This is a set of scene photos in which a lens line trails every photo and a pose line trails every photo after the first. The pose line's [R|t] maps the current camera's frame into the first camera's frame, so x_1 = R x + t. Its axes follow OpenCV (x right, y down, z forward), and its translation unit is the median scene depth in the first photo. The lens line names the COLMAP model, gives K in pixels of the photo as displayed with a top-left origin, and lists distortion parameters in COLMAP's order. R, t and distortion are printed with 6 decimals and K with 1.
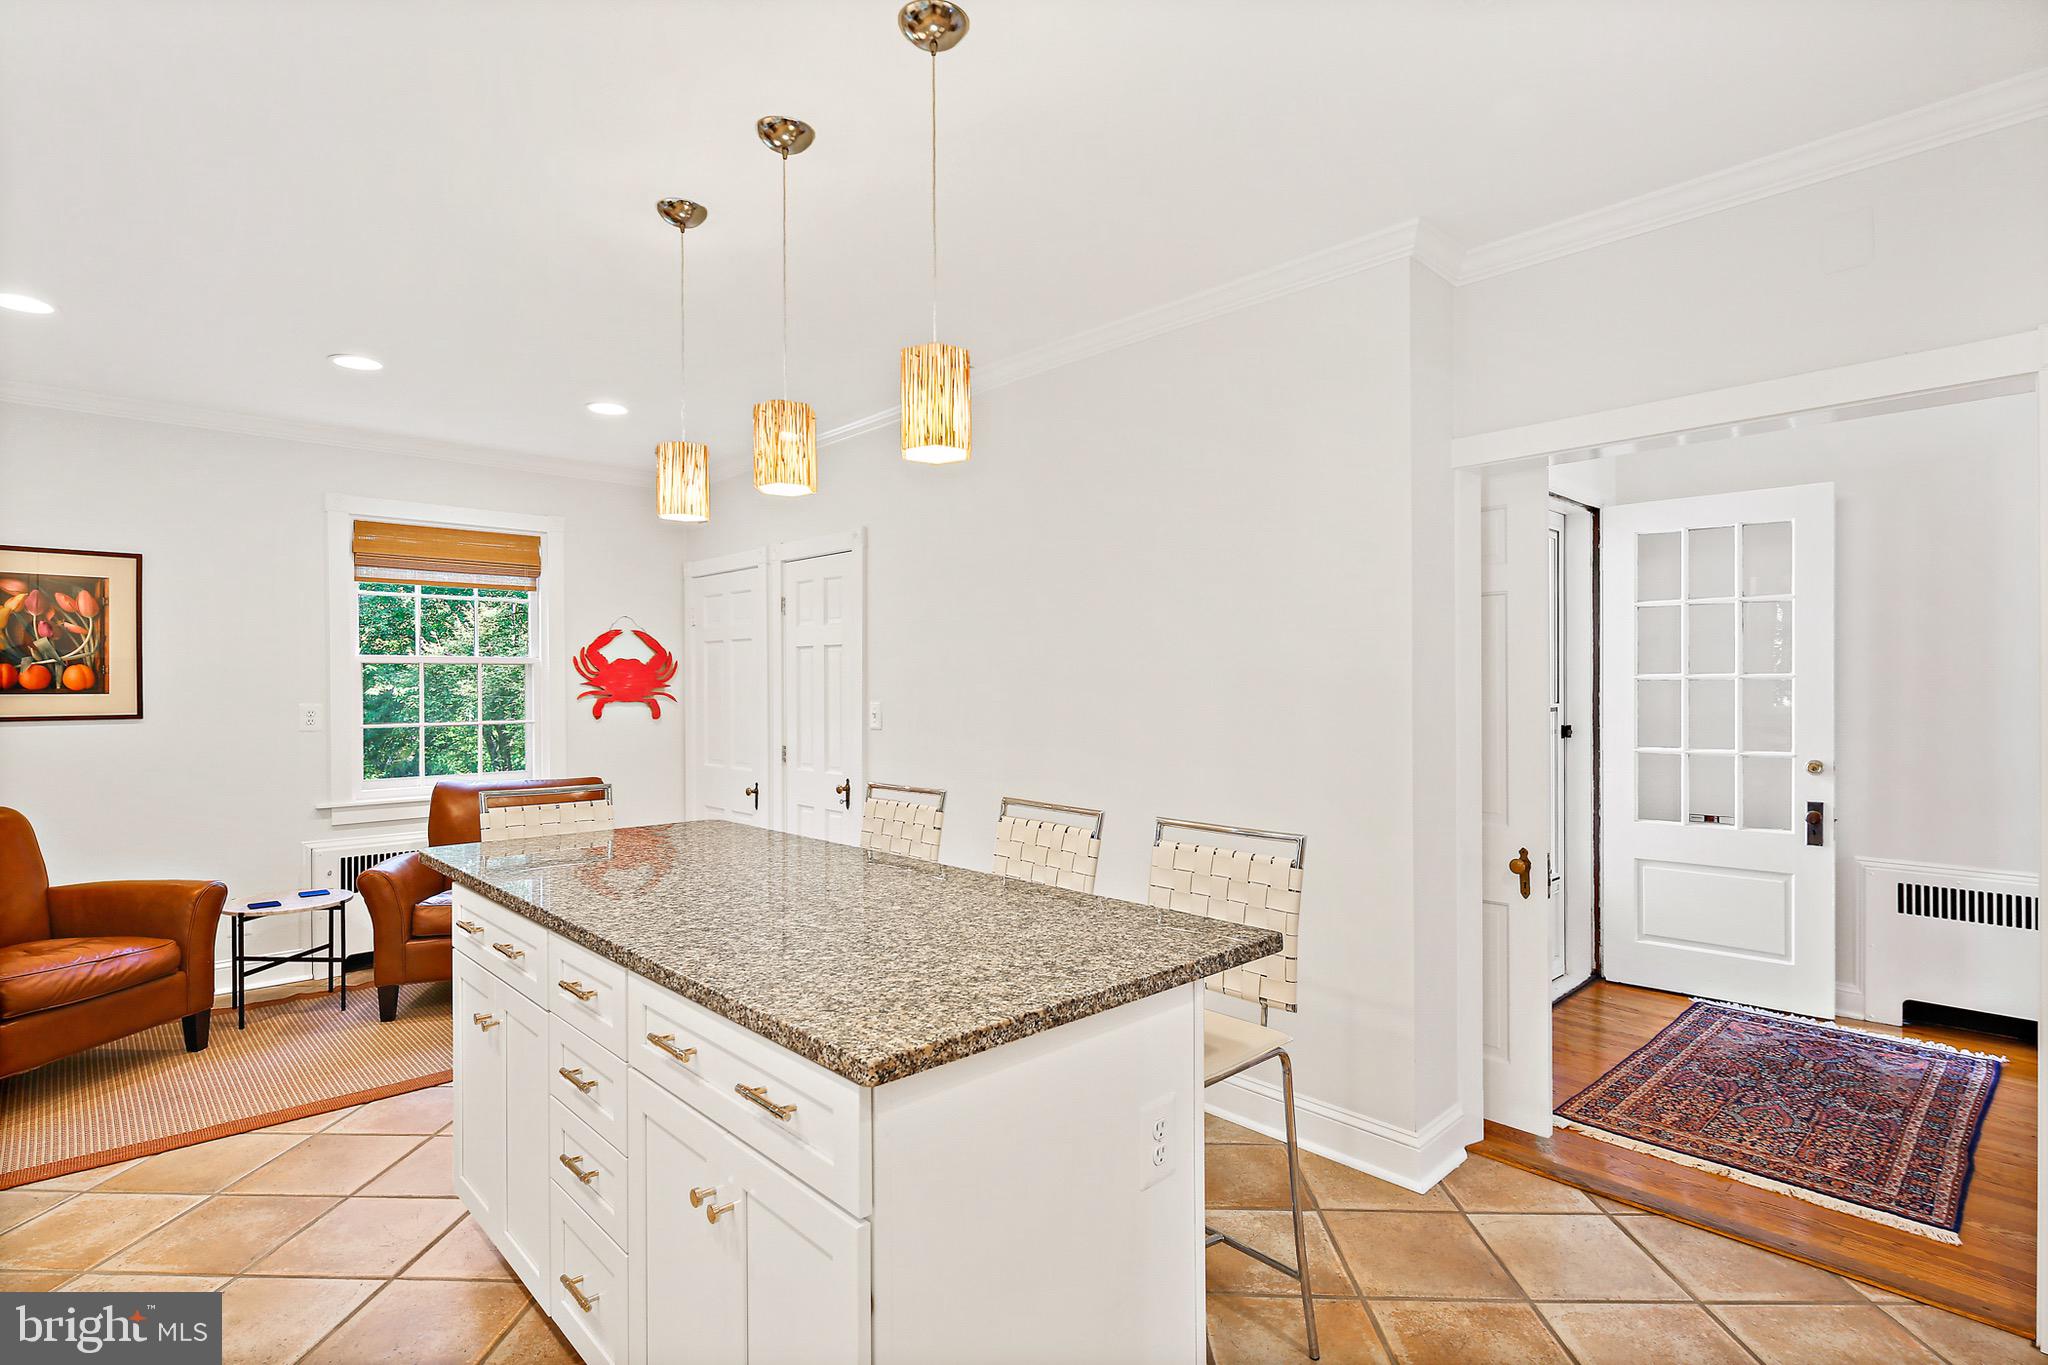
lens RADIAL K [[1017.6, 0, 1026.9], [0, 1017.6, 687.8], [0, 0, 1]] dist [0.003655, -0.003346]
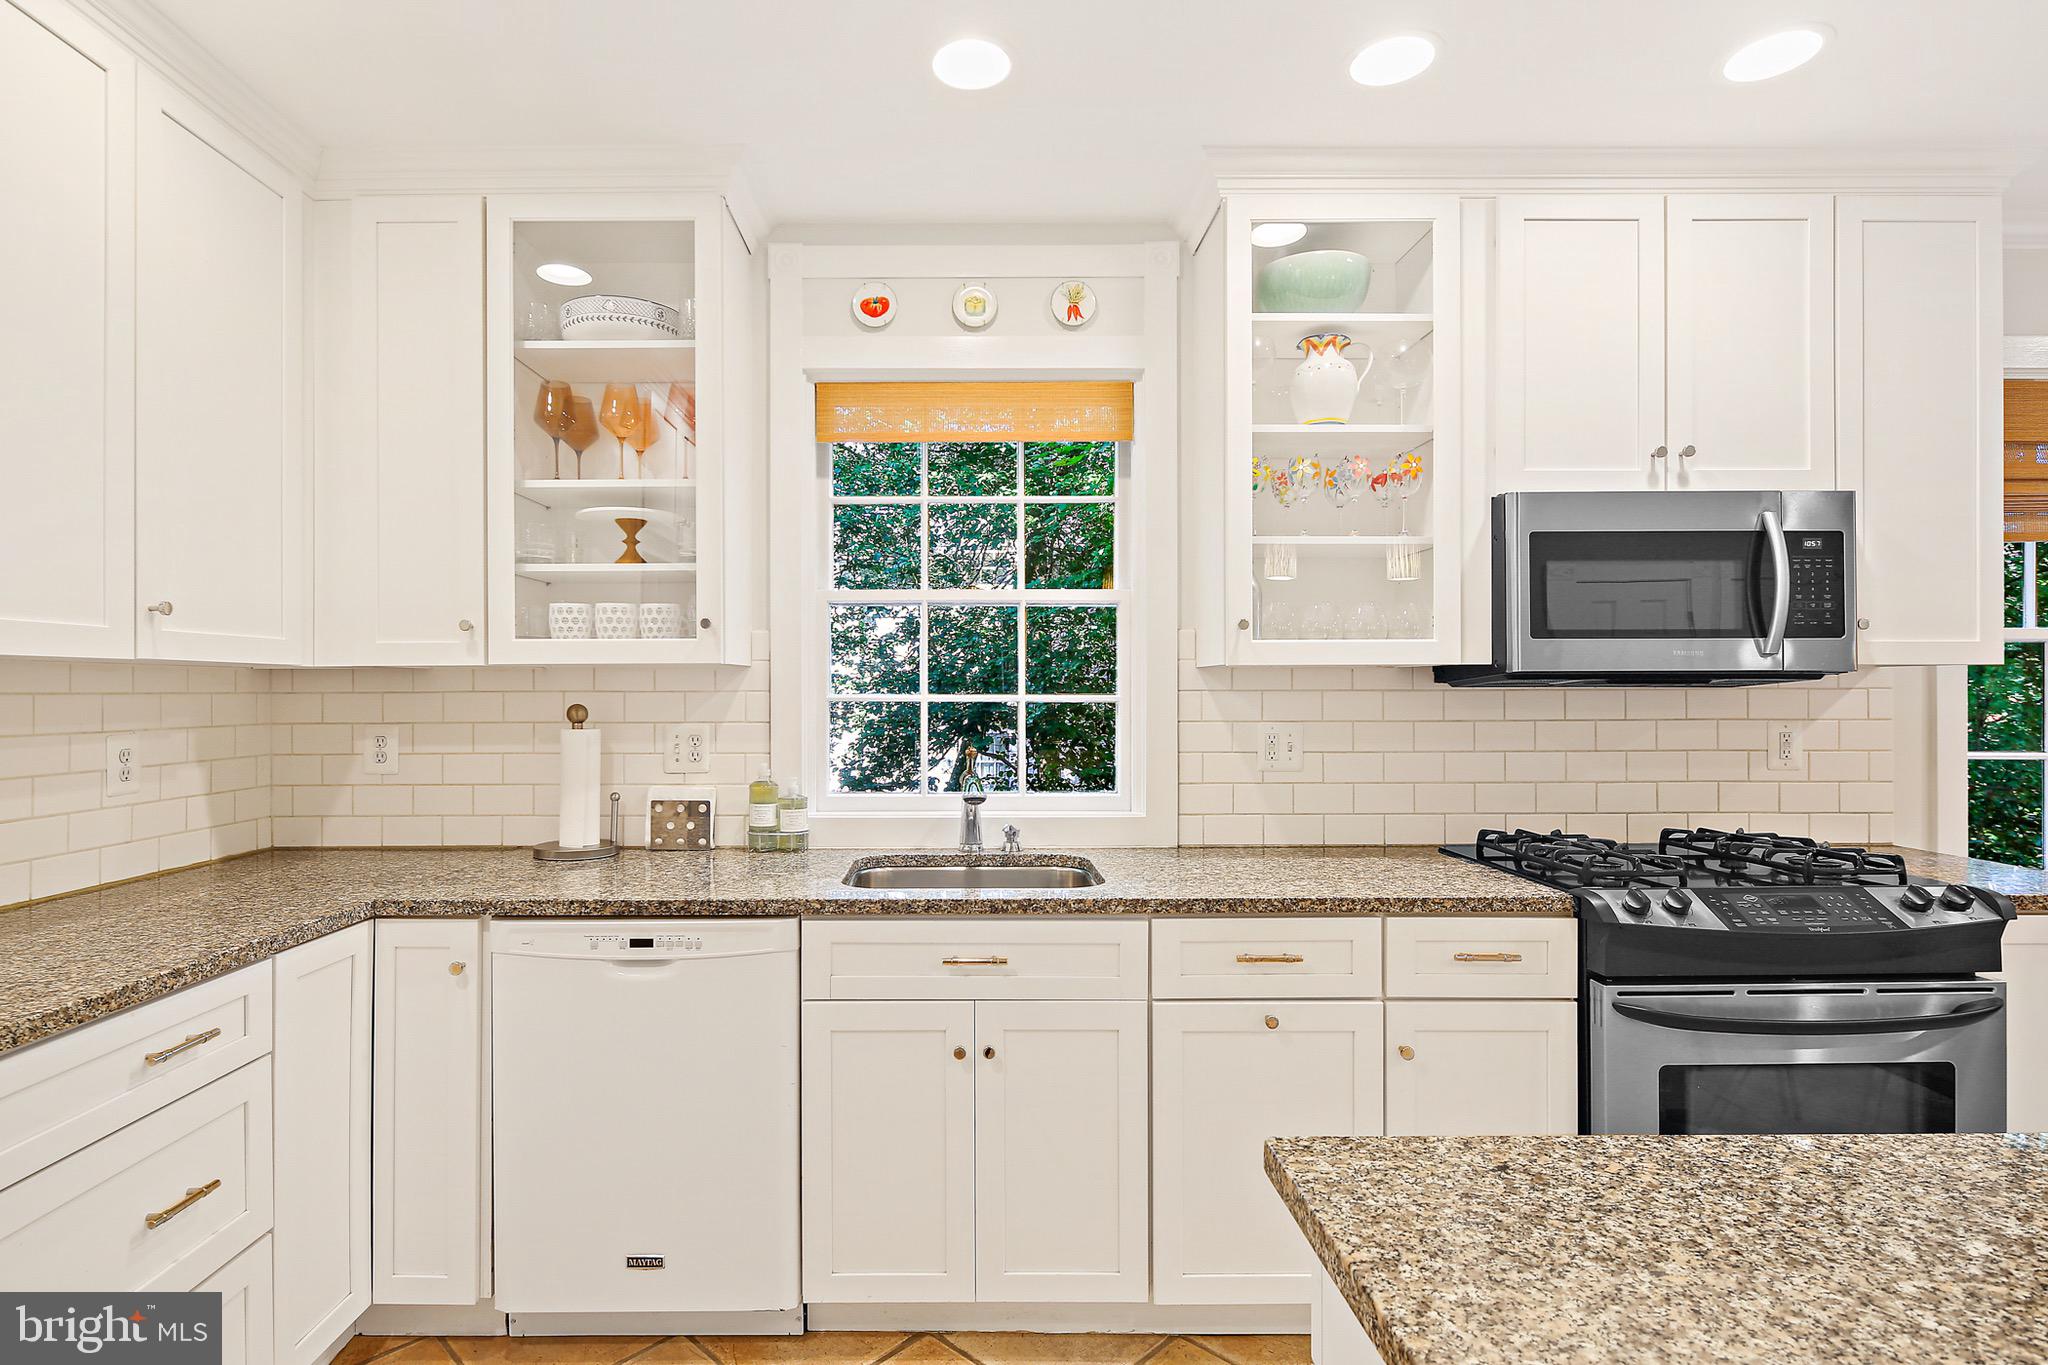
lens RADIAL K [[1017.6, 0, 971.3], [0, 1017.6, 688.5], [0, 0, 1]] dist [0.003655, -0.003346]
pose [[-0.682954, 0.002797, -0.730456, 0.168249], [0.003721, 0.999993, 0.000349, 0.000643], [0.730452, -0.002480, -0.682960, 0.382624]]
